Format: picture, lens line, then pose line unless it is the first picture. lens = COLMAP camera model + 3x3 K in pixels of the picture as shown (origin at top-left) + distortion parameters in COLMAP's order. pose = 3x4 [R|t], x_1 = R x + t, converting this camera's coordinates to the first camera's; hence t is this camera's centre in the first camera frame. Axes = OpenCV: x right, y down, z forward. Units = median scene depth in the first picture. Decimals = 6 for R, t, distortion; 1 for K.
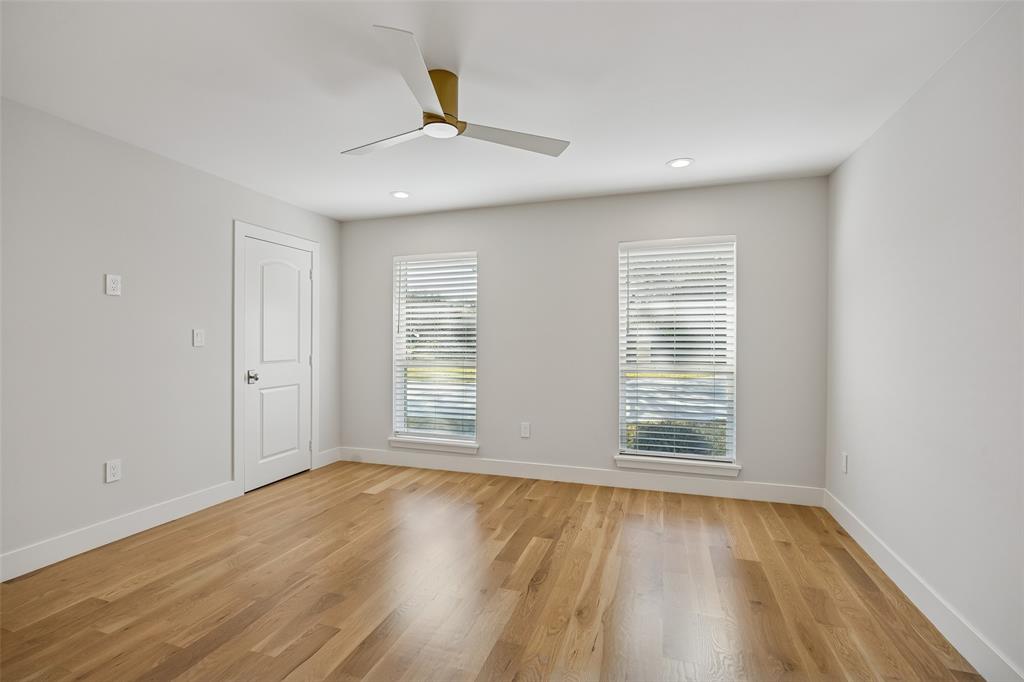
lens RADIAL K [[458.5, 0, 510.5], [0, 458.5, 338.5], [0, 0, 1]] dist [-0.002188, -0.000161]
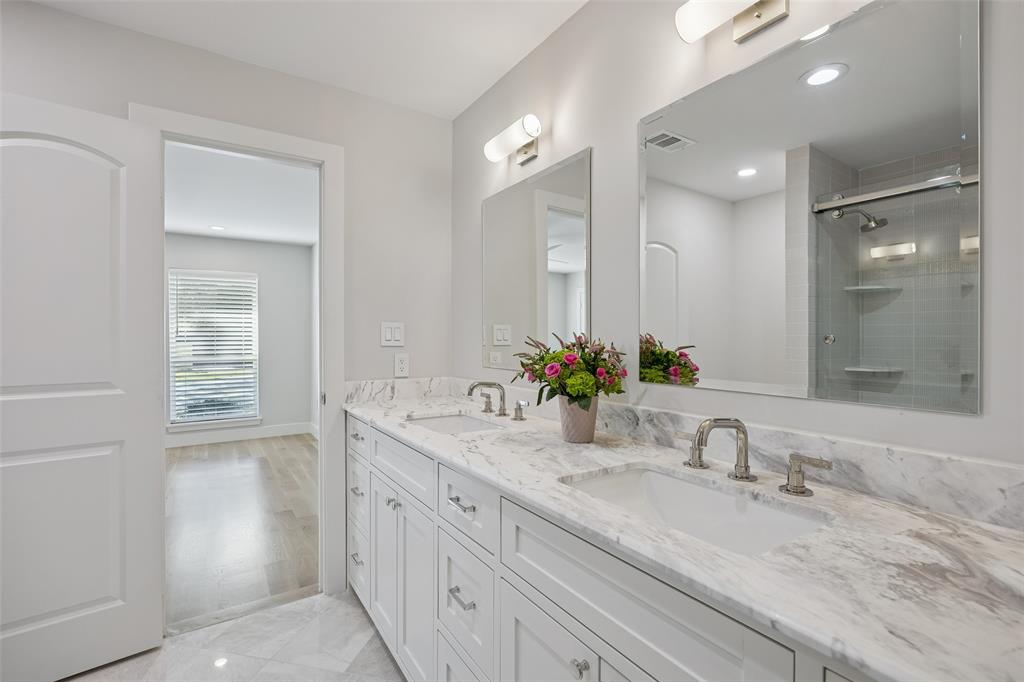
lens RADIAL K [[458.5, 0, 510.5], [0, 458.5, 338.5], [0, 0, 1]] dist [-0.002188, -0.000161]
pose [[0.616325, -0.005091, 0.787476, -0.223700], [0.006258, 0.999979, 0.001567, 0.004754], [-0.787467, 0.003963, 0.616344, -0.676937]]
